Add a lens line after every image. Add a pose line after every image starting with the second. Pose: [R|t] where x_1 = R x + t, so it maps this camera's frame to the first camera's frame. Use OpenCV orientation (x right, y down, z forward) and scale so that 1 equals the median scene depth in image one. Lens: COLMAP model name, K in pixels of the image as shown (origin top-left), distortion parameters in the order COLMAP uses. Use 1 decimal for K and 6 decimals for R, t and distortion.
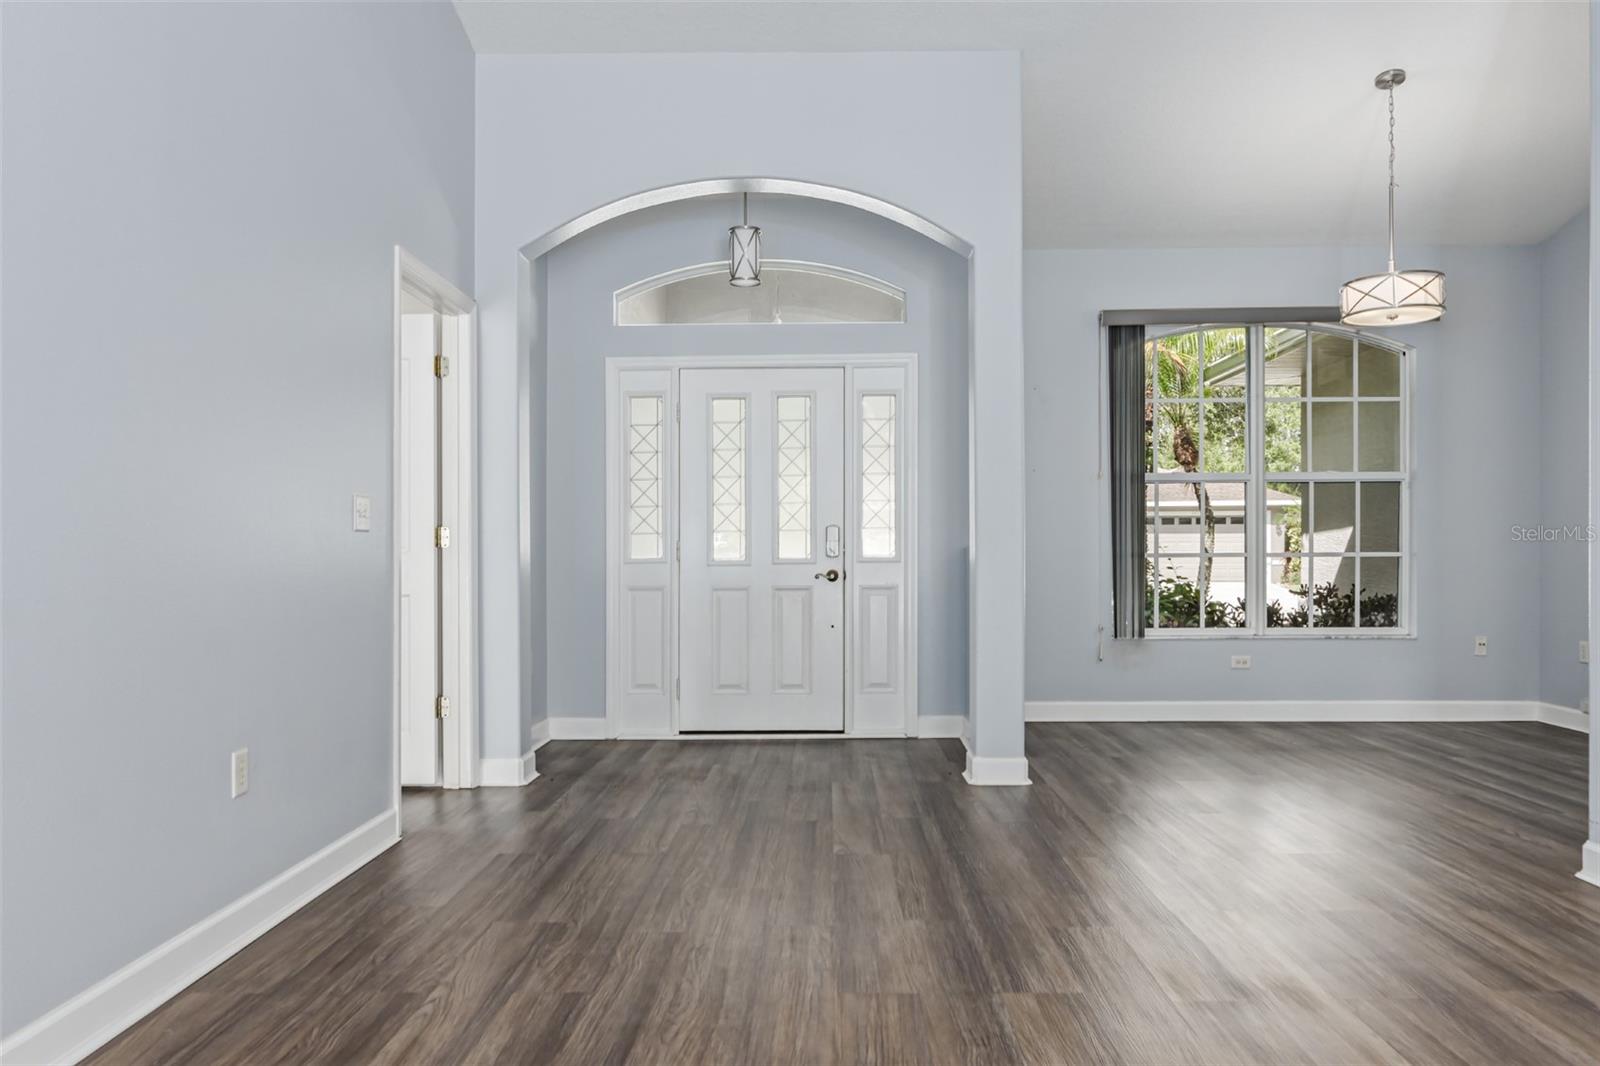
lens RADIAL K [[1148.2, 0, 802.5], [0, 1148.2, 537.3], [0, 0, 1]] dist [-0.010799, 0.005285]
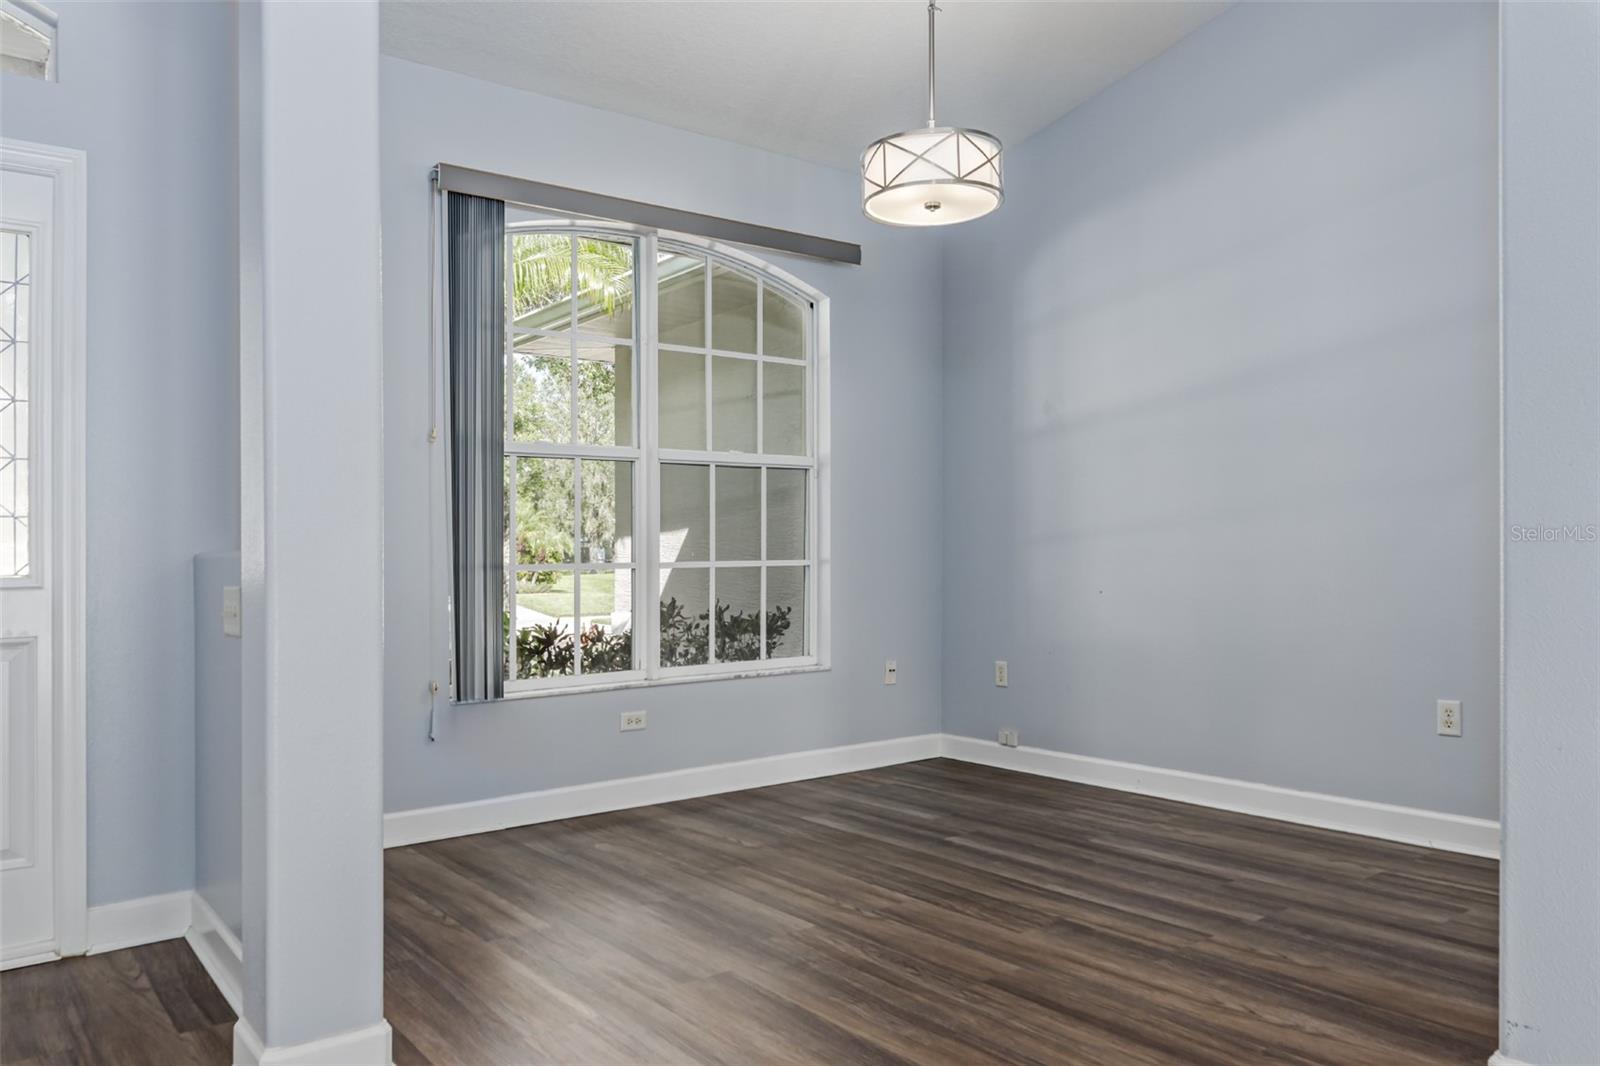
lens RADIAL K [[1148.2, 0, 816.3], [0, 1148.2, 546.9], [0, 0, 1]] dist [-0.010799, 0.005285]
pose [[0.771244, -0.000853, 0.636539, 0.028838], [0.001975, 0.999997, -0.001053, 0.005259], [-0.636536, 0.002069, 0.771244, 0.402093]]
